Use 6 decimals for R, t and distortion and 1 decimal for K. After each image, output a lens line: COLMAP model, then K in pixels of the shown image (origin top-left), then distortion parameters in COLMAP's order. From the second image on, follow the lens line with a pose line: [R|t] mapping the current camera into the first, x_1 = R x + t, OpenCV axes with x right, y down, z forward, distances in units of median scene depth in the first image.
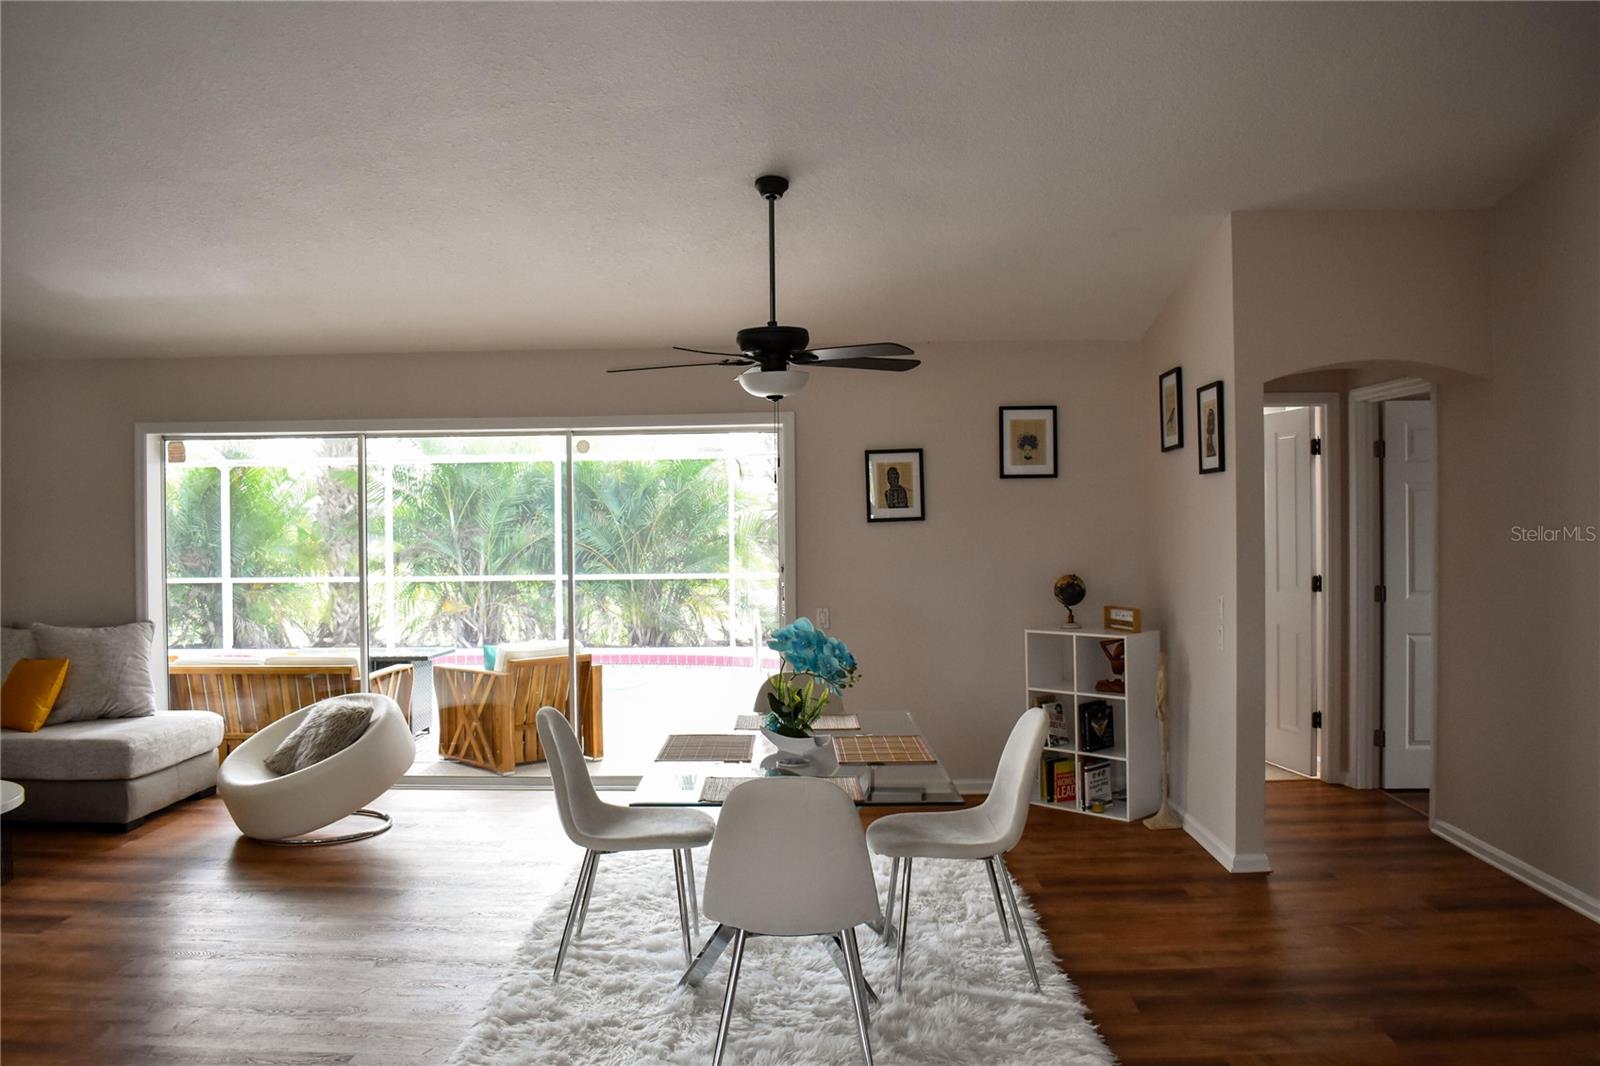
lens RADIAL K [[1285.6, 0, 798.4], [0, 1285.6, 522.0], [0, 0, 1]] dist [-0.085039, 0.001413]
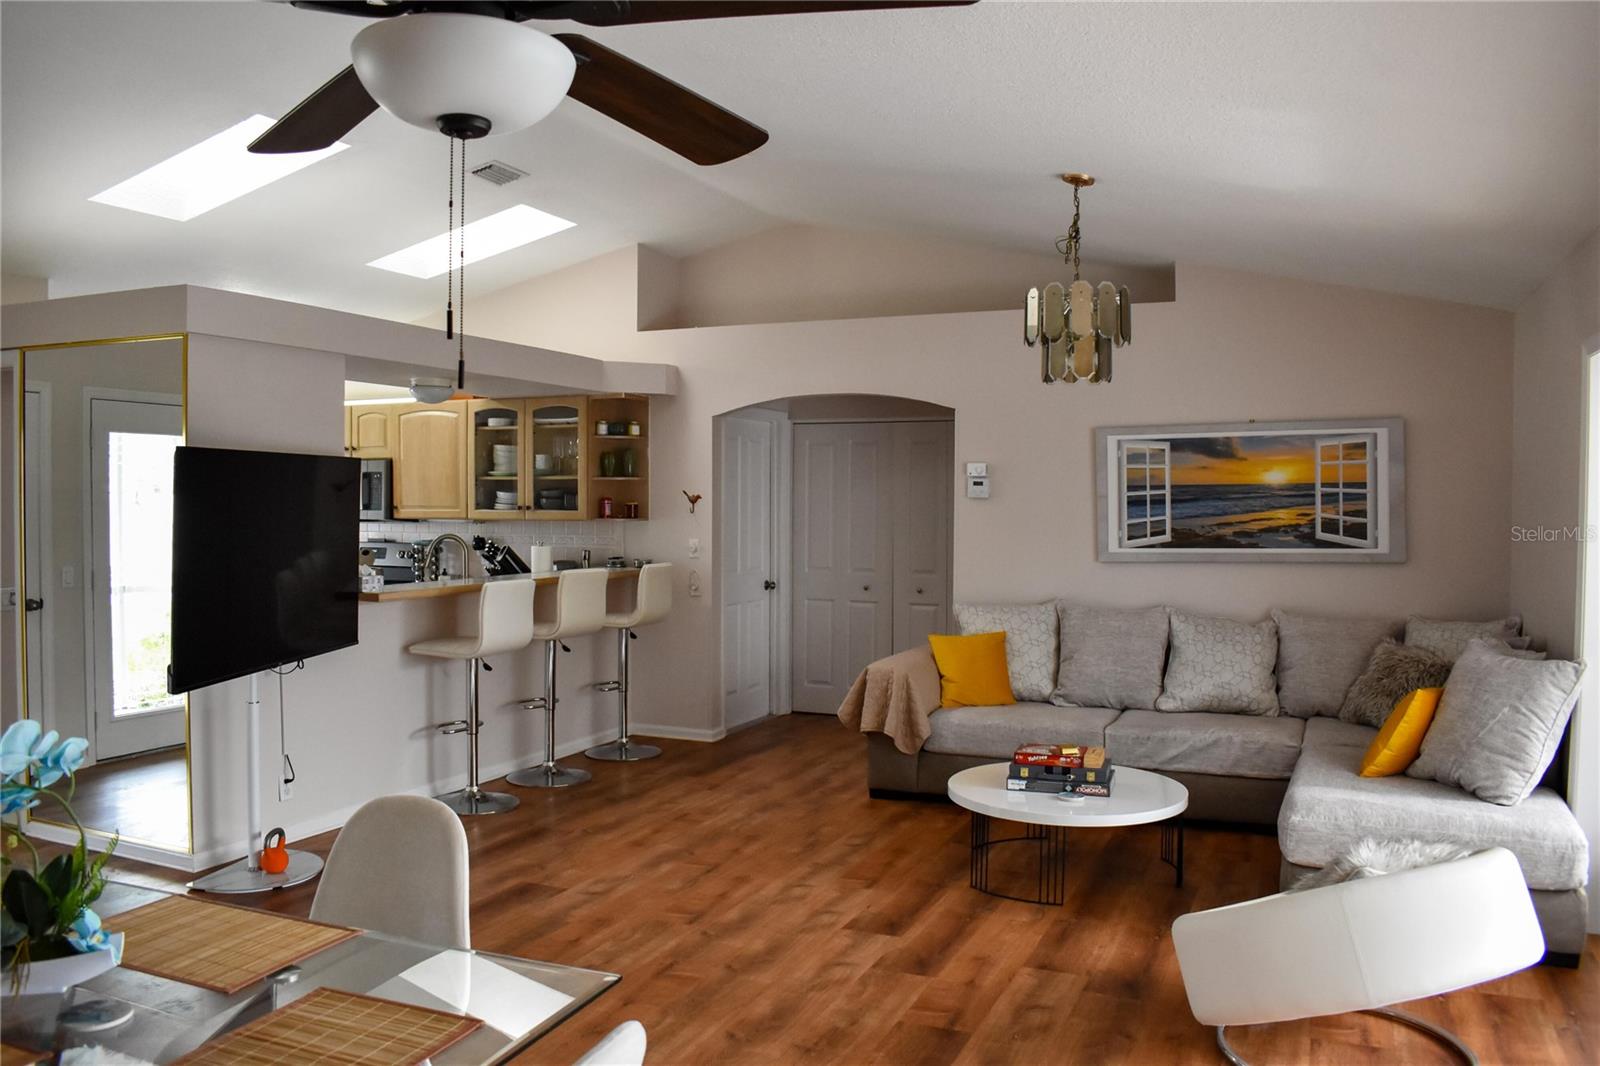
lens RADIAL K [[1260.9, 0, 800.0], [0, 1260.9, 533.0], [0, 0, 1]] dist [-0.087970, 0.003917]
pose [[-0.380202, 0.033882, -0.924282, 0.183120], [-0.007078, 0.999193, 0.039540, -0.005147], [0.924876, 0.021575, -0.379656, 0.887072]]
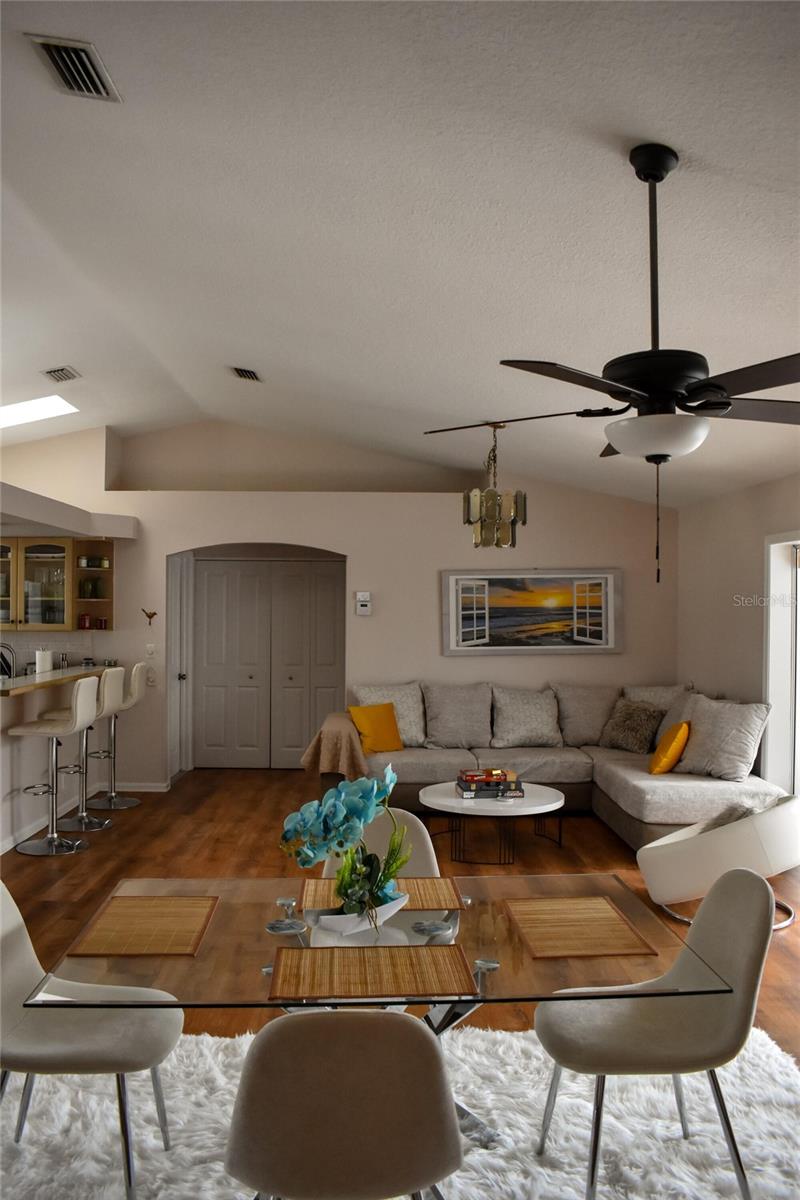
lens RADIAL K [[964.2, 0, 400.0], [0, 964.2, 600.0], [0, 0, 1]] dist [-0.085039, 0.001413]
pose [[0.051039, 0.001428, -0.998696, 0.363479], [-0.014511, 0.999894, 0.000688, -0.014002], [0.998591, 0.014457, 0.051054, 0.619609]]
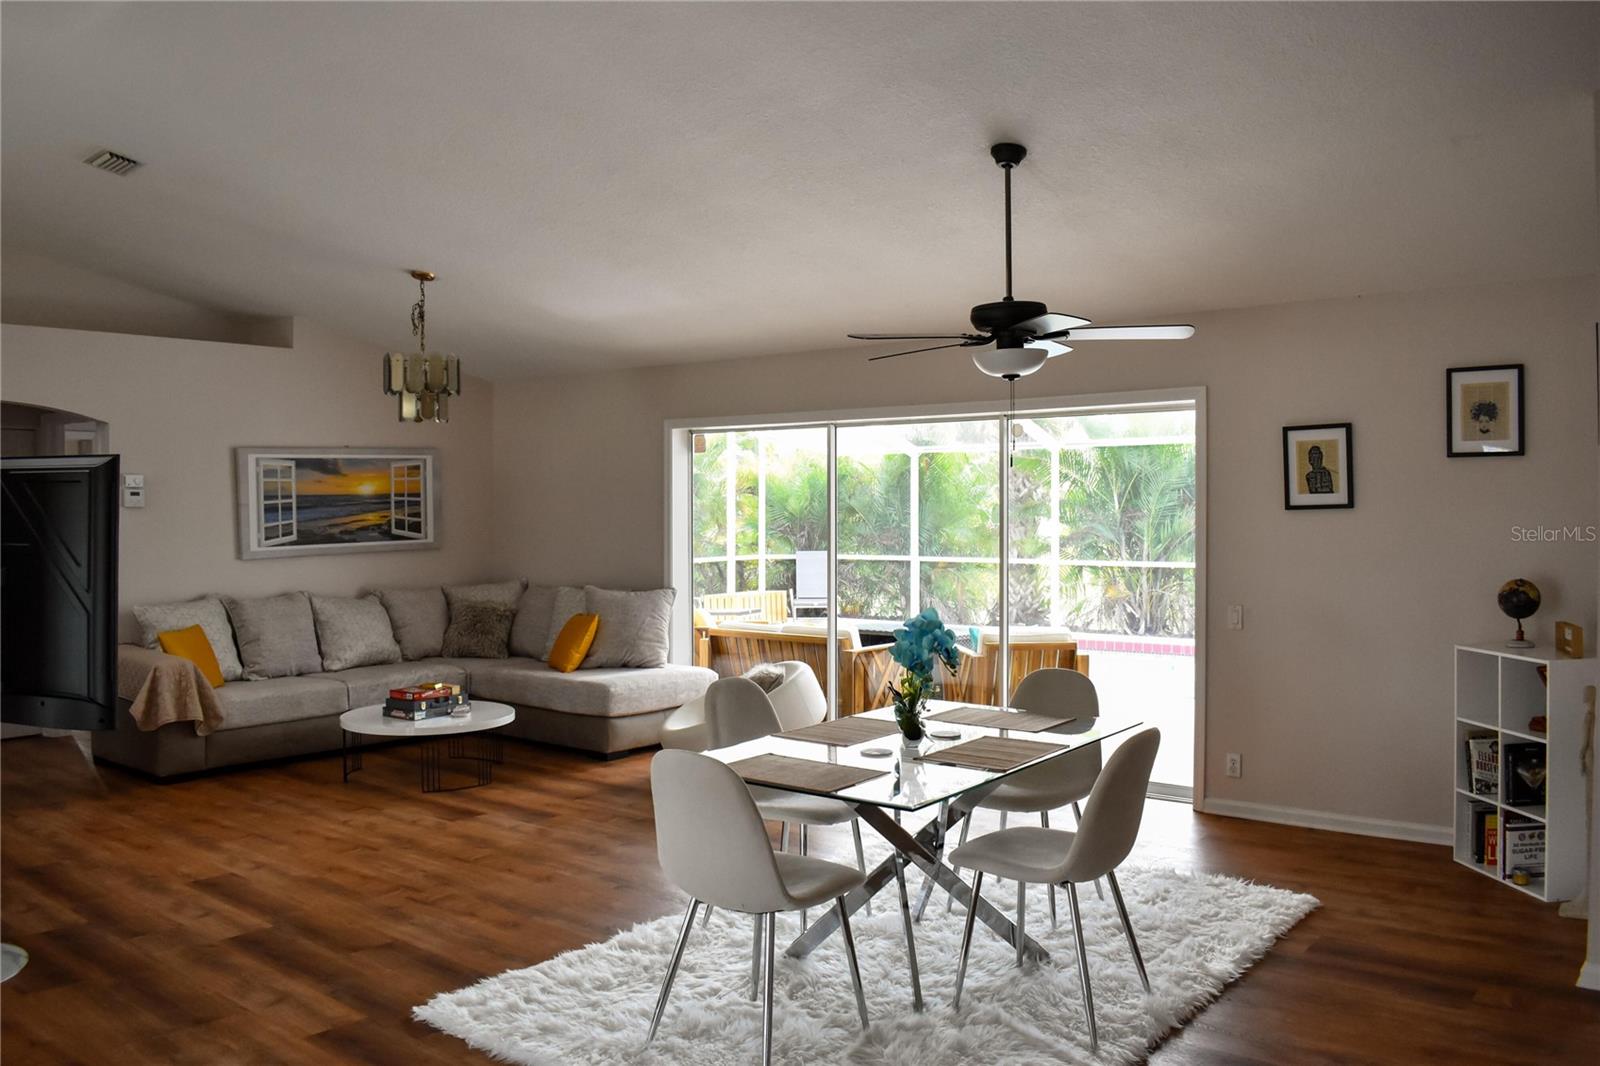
lens RADIAL K [[1319.8, 0, 800.0], [0, 1319.8, 533.0], [0, 0, 1]] dist [-0.052298, 0.005271]
pose [[0.790762, 0.019917, -0.611799, 0.339028], [-0.007184, 0.999704, 0.023261, -0.002421], [0.612081, -0.013999, 0.790671, 0.097965]]
